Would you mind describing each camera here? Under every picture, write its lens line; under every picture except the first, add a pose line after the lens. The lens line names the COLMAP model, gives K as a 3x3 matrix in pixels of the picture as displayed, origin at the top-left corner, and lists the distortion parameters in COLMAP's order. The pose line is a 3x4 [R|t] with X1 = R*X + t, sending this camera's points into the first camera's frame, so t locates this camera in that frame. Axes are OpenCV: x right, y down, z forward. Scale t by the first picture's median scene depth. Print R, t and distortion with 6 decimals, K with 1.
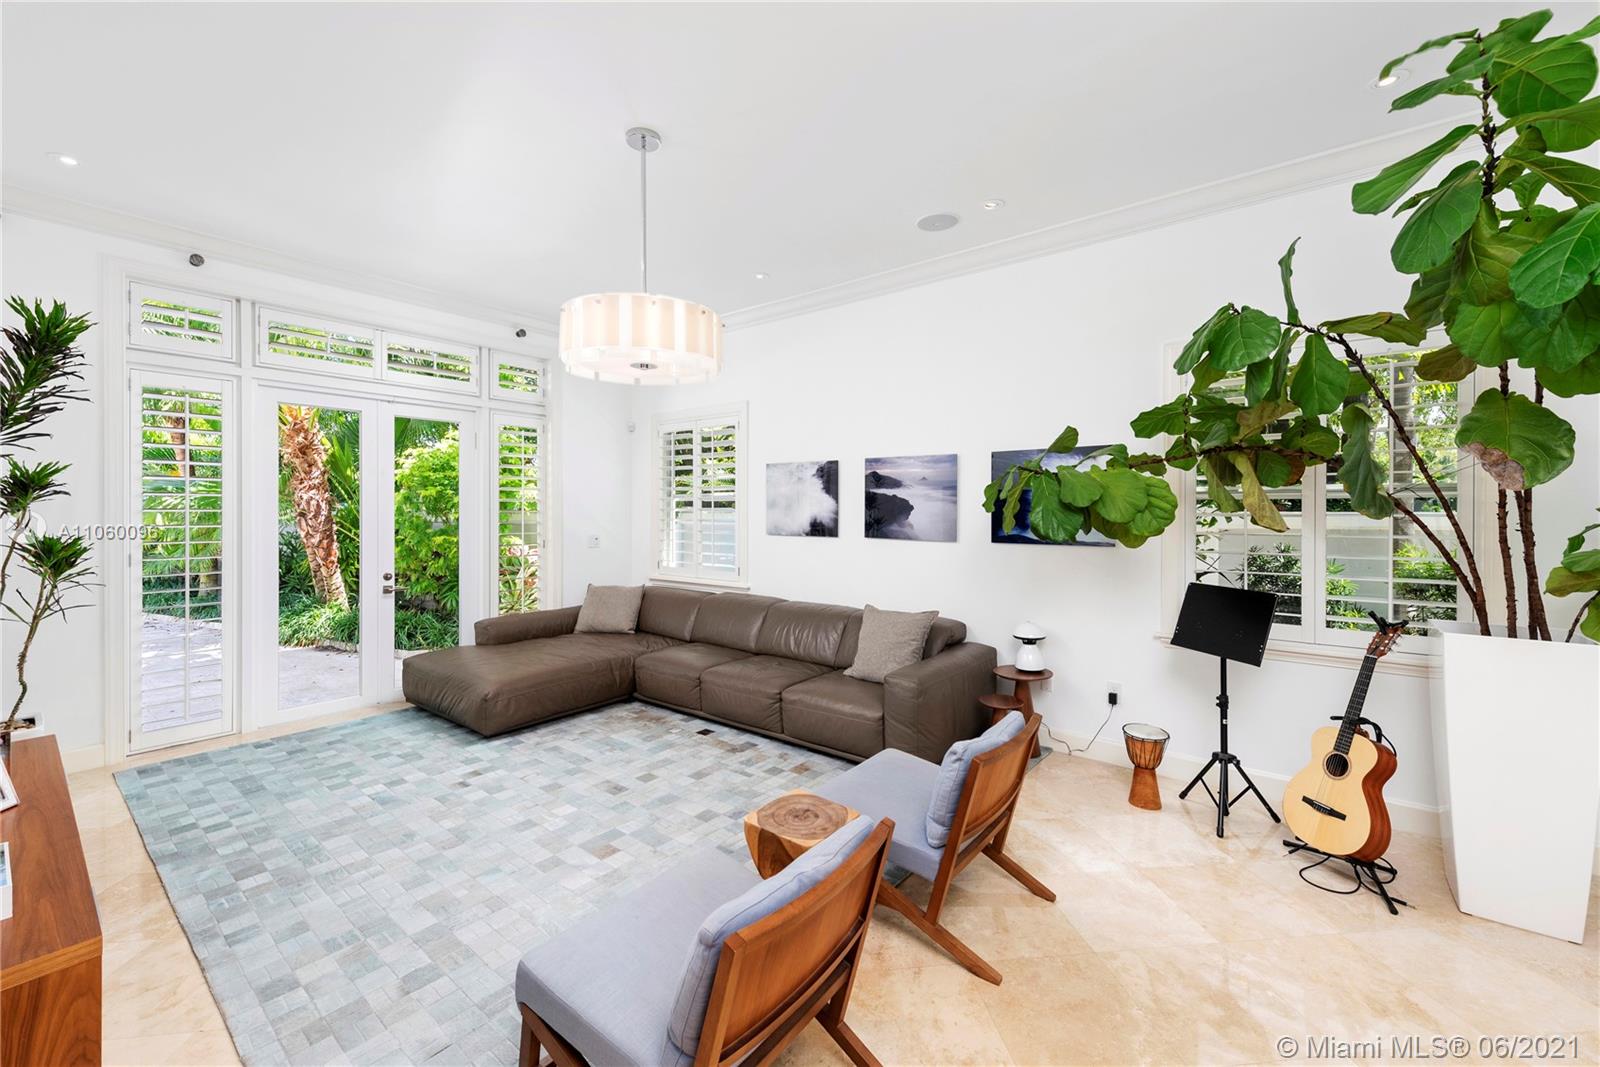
lens RADIAL K [[643.8, 0, 799.1], [0, 643.8, 517.3], [0, 0, 1]] dist [0.003158, 0.000265]
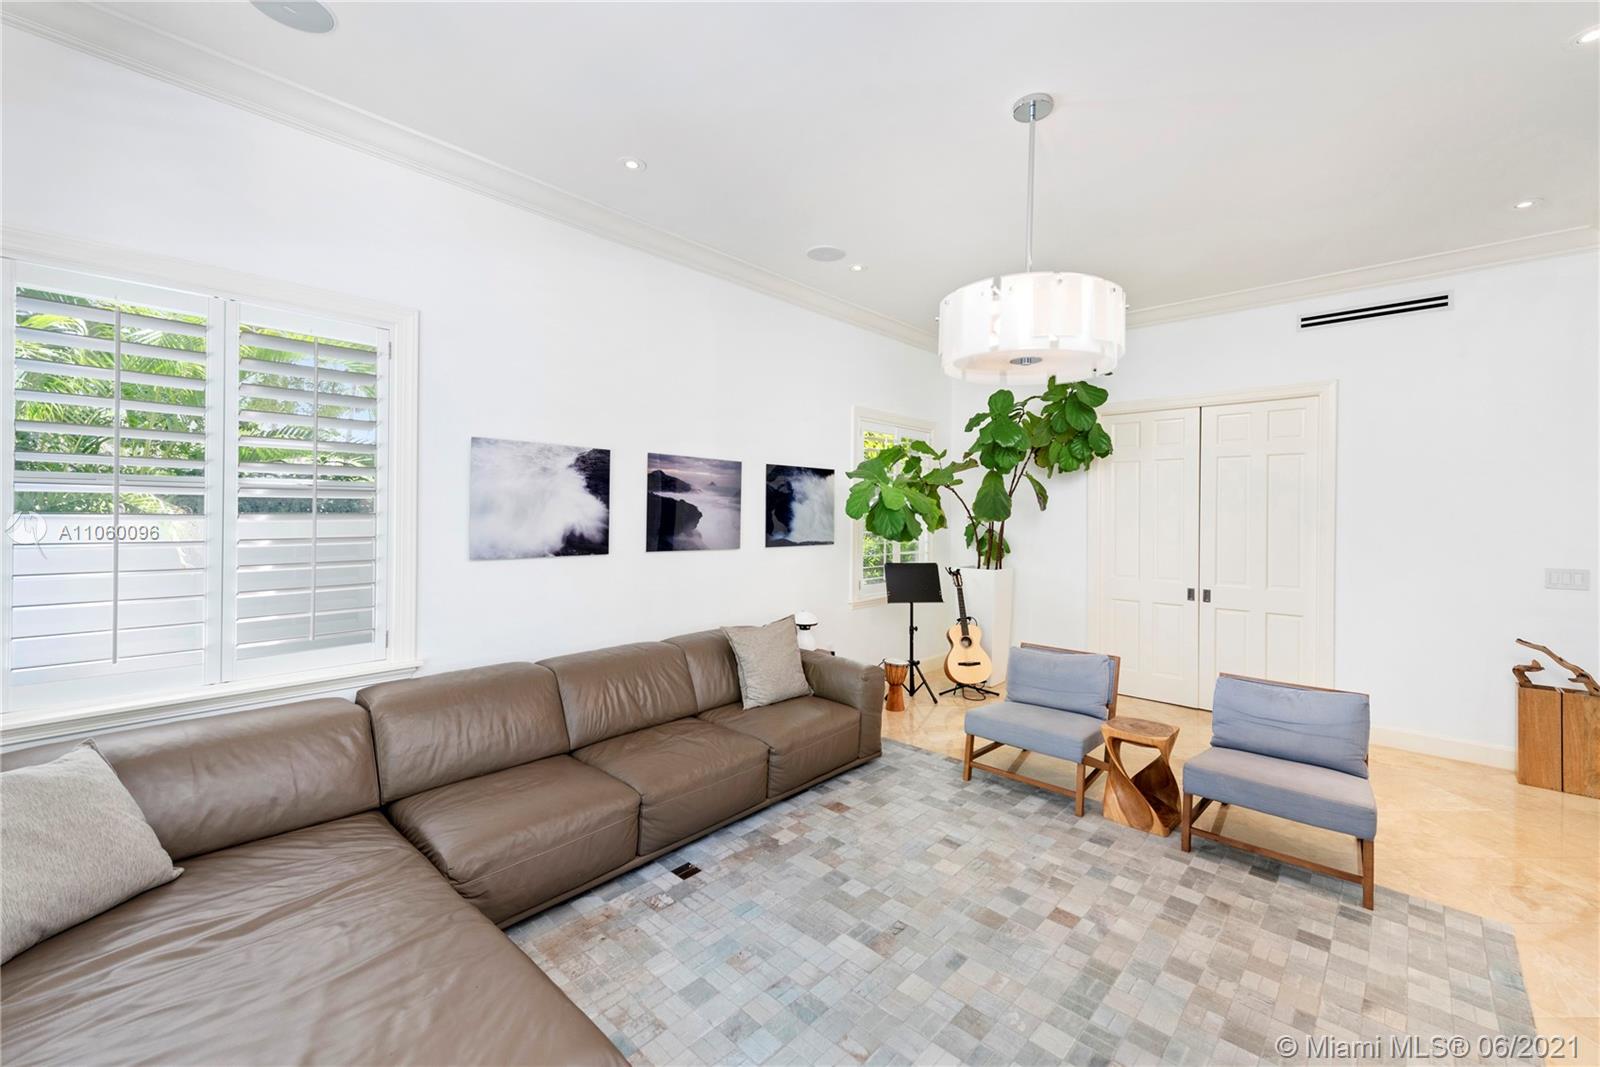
lens RADIAL K [[643.8, 0, 797.9], [0, 643.8, 522.9], [0, 0, 1]] dist [0.003158, 0.000265]
pose [[0.078879, -0.013230, 0.996796, -0.686001], [0.006300, 0.999899, 0.012773, -0.013414], [-0.996864, 0.005272, 0.078954, 0.754758]]
